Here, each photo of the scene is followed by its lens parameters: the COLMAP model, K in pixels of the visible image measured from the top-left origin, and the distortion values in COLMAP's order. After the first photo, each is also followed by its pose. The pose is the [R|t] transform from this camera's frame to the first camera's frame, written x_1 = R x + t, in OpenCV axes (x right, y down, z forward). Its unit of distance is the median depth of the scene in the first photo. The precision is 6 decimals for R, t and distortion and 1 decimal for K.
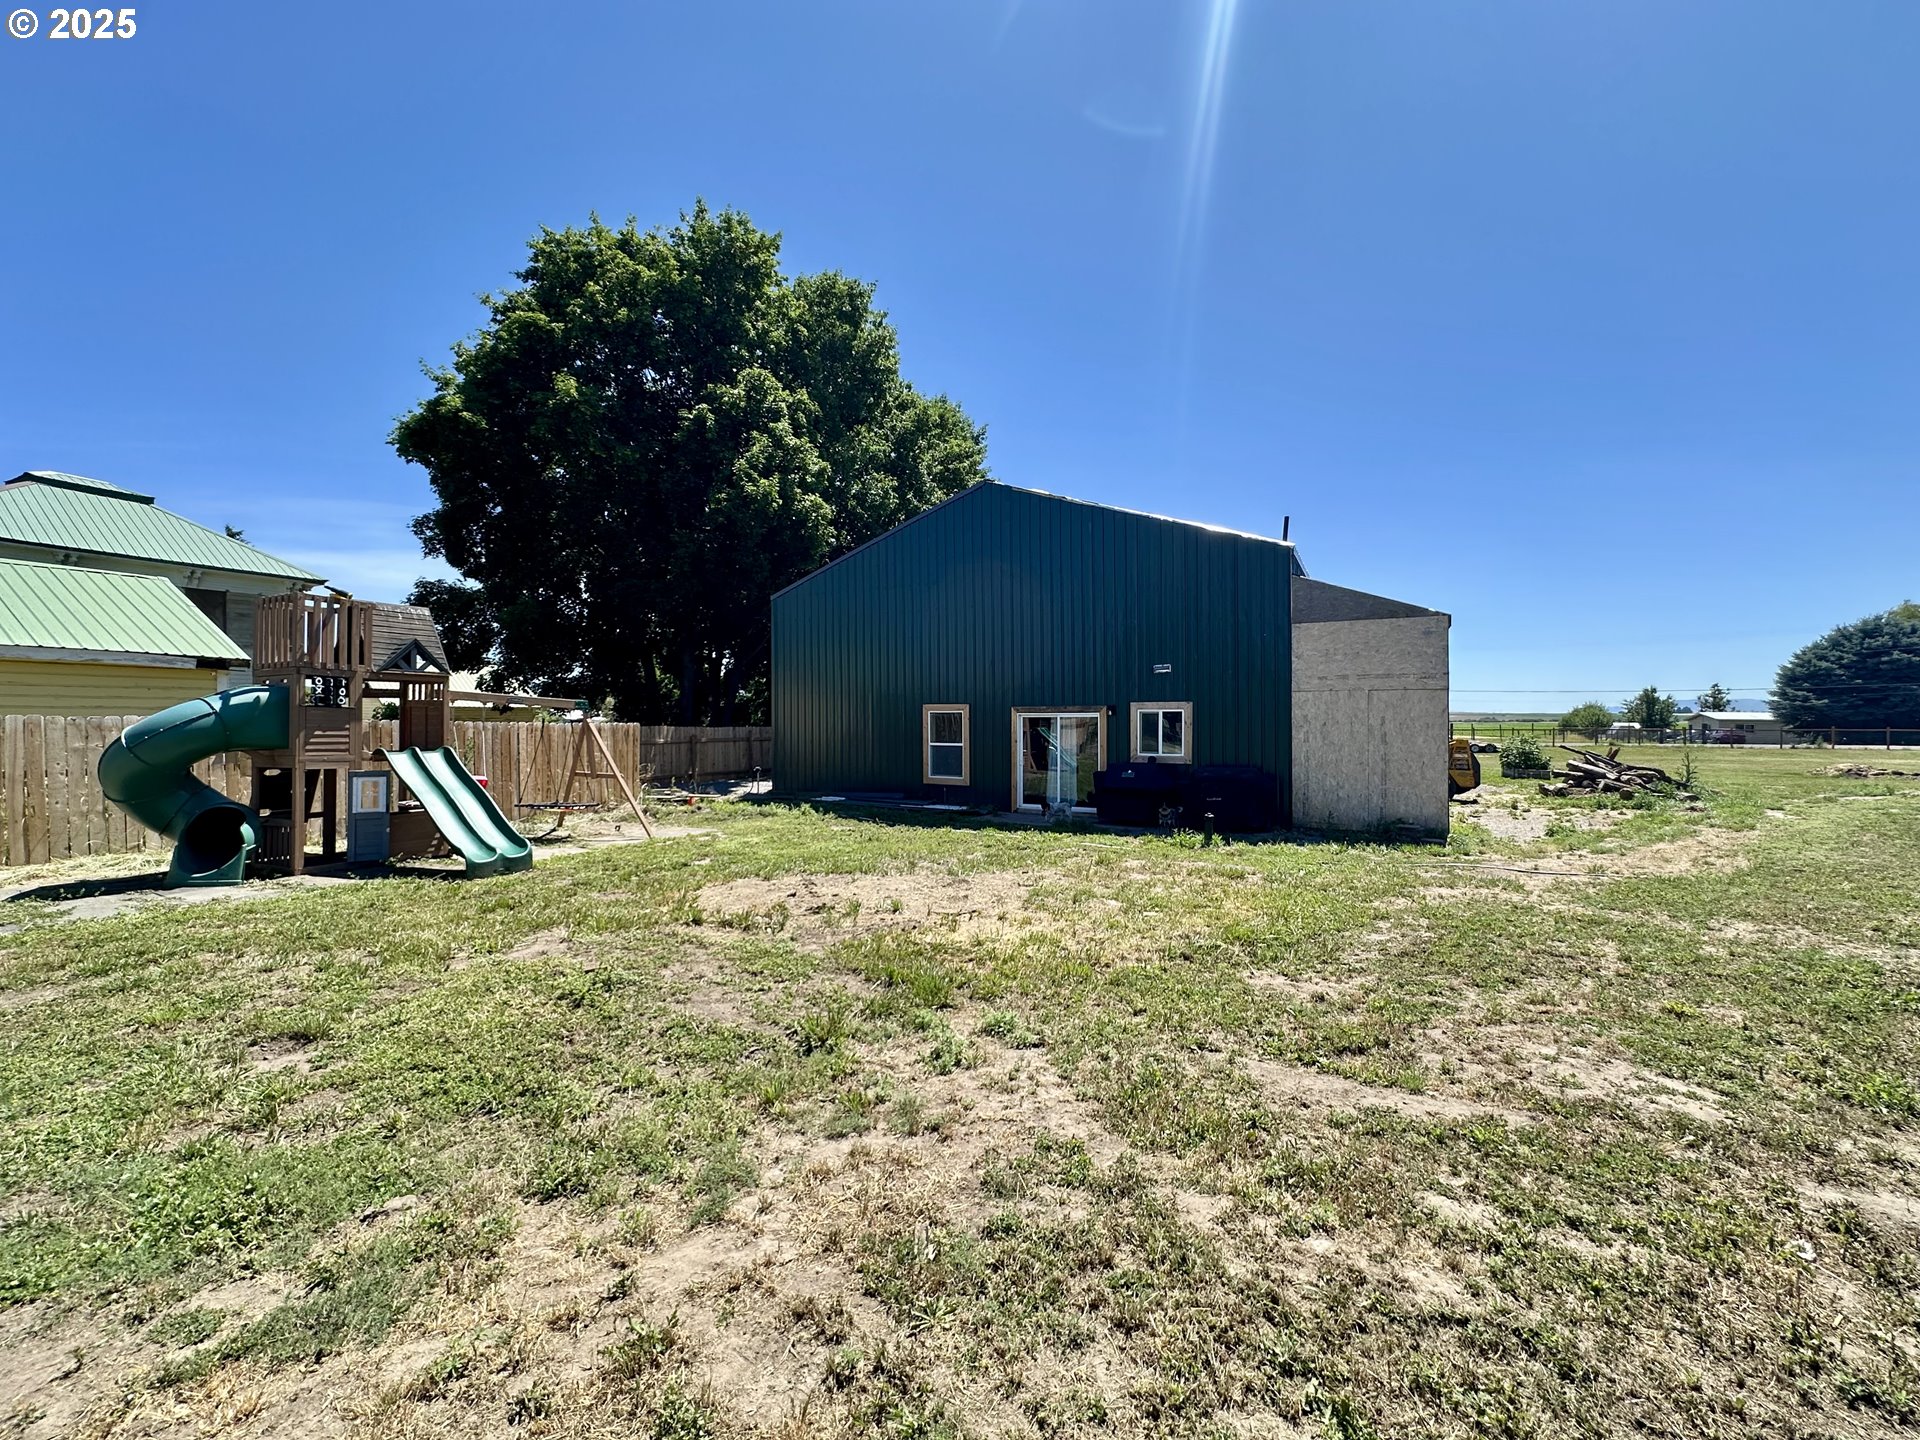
lens RADIAL K [[765.2, 0, 961.3], [0, 765.2, 728.2], [0, 0, 1]] dist [-0.004677, 0.001064]
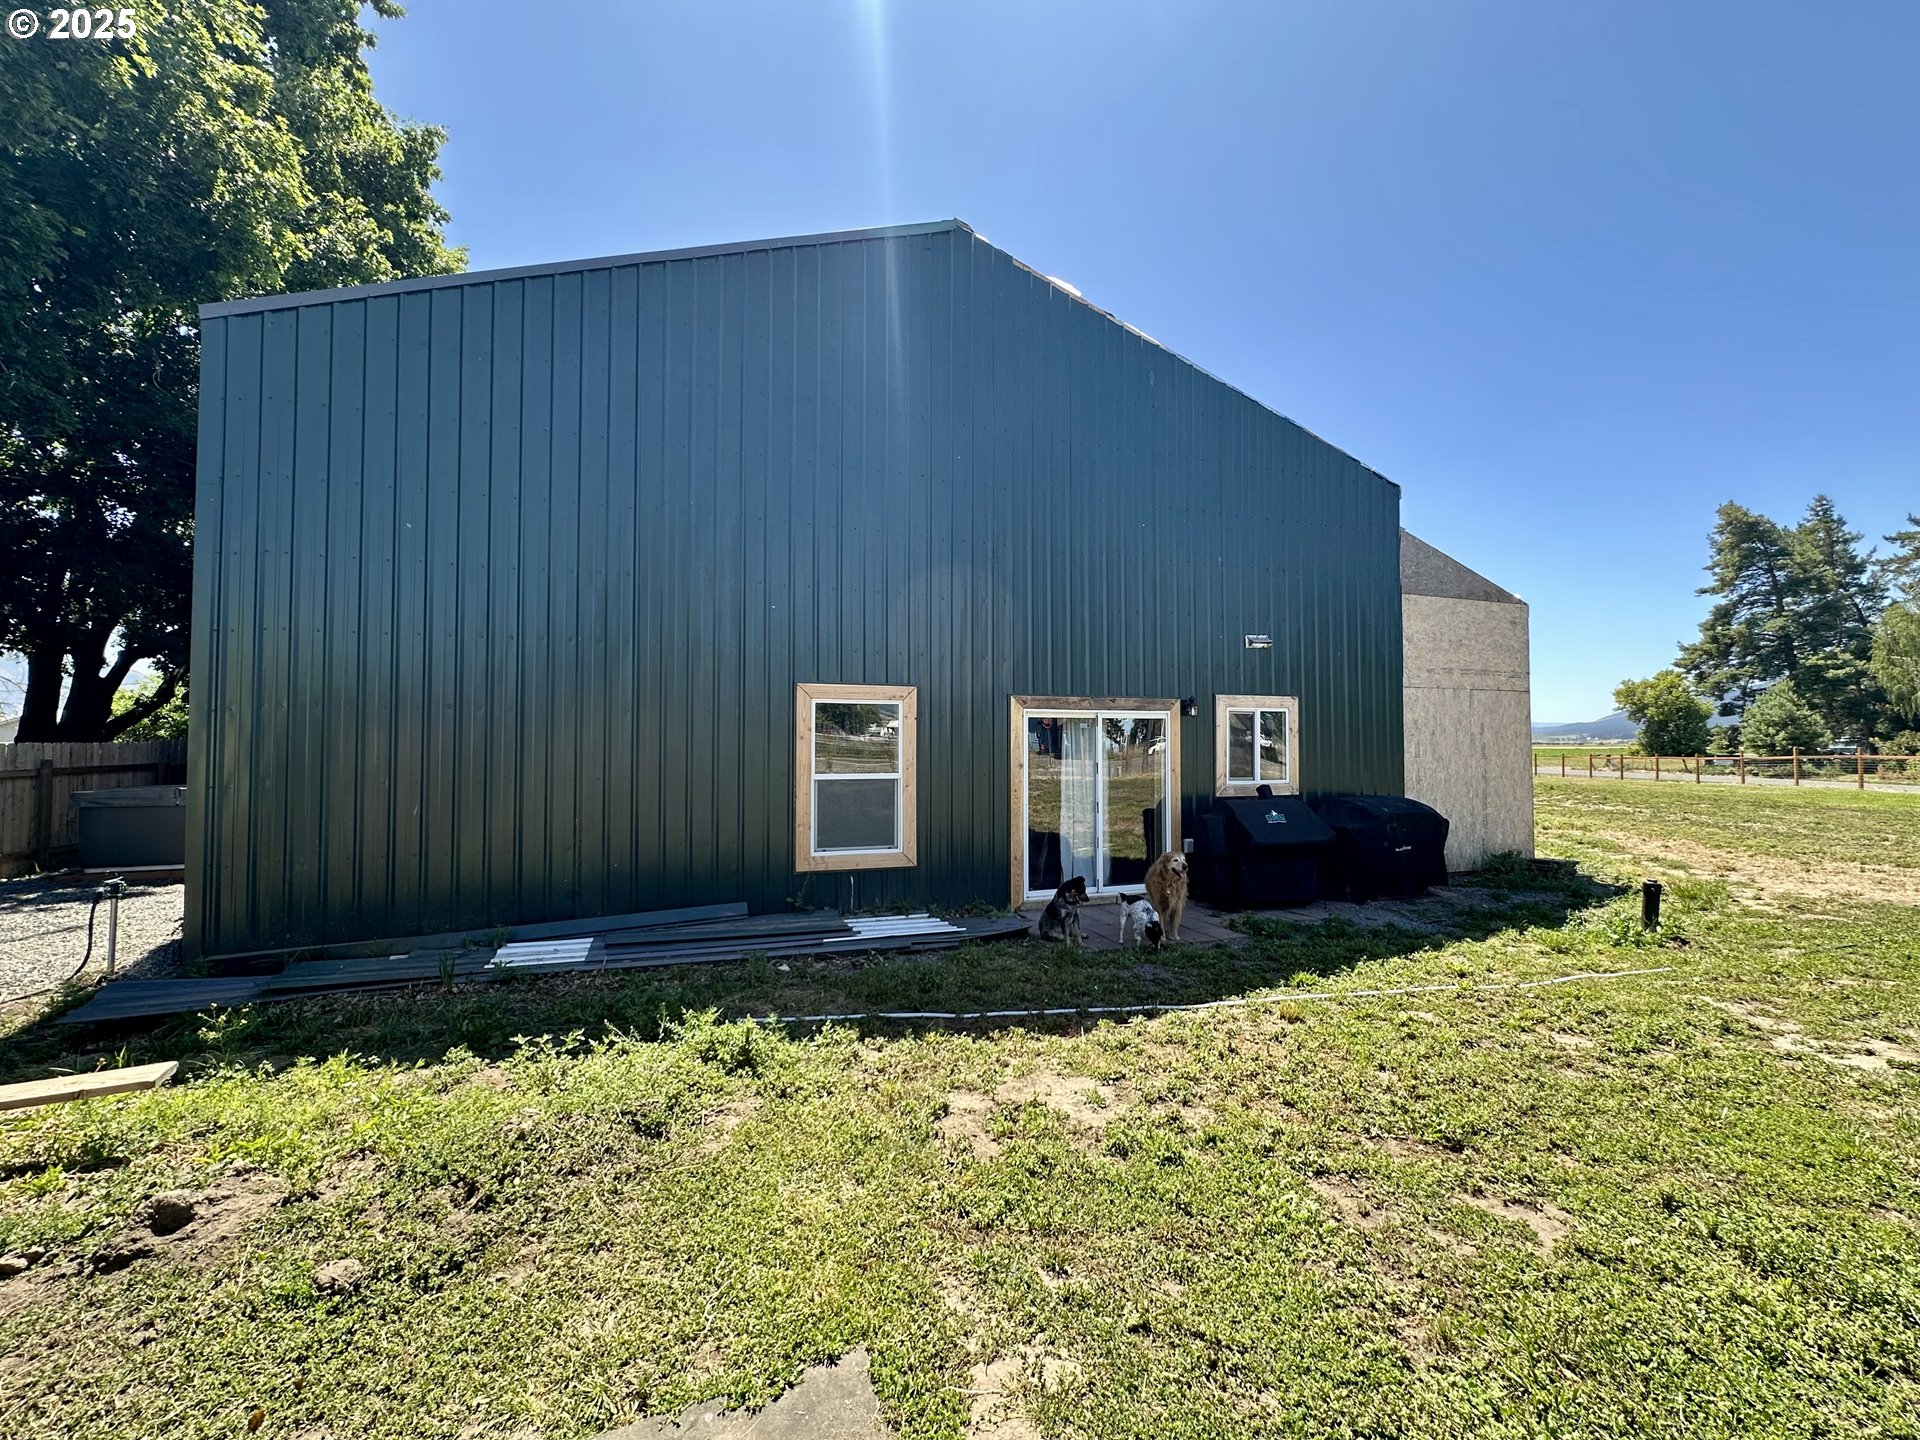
lens RADIAL K [[765.2, 0, 957.2], [0, 765.2, 718.0], [0, 0, 1]] dist [-0.004677, 0.001064]
pose [[0.669305, 0.026181, 0.742527, -0.307548], [0.005215, 0.999189, -0.039932, 0.006219], [-0.742970, 0.030599, 0.668625, 0.671294]]
